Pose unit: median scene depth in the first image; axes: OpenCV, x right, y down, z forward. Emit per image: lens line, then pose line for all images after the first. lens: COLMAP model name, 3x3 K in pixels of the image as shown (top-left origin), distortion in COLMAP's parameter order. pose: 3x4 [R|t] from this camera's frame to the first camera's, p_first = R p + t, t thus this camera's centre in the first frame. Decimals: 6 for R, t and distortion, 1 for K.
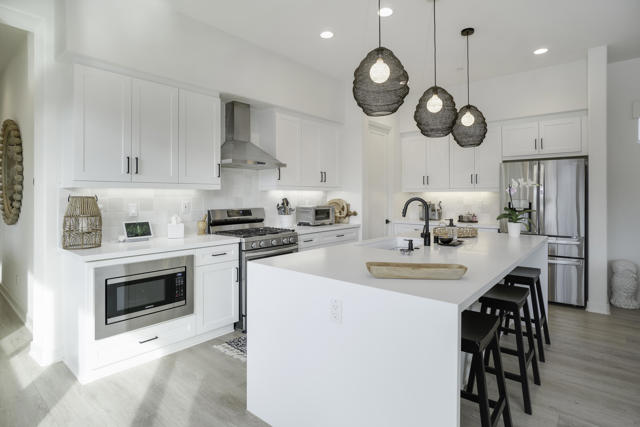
lens RADIAL K [[331.9, 0, 317.2], [0, 331.9, 196.8], [0, 0, 1]] dist [0.000488, 0.000291]
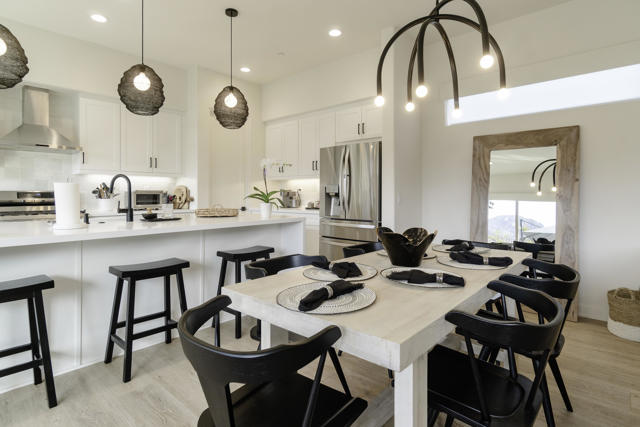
lens RADIAL K [[327.7, 0, 320.3], [0, 327.7, 198.2], [0, 0, 1]] dist [-0.000707, -0.000062]
pose [[0.999186, 0.003168, -0.040224, 0.588692], [-0.002794, 0.999952, 0.009363, 0.039295], [0.040252, -0.009243, 0.999147, 0.016197]]
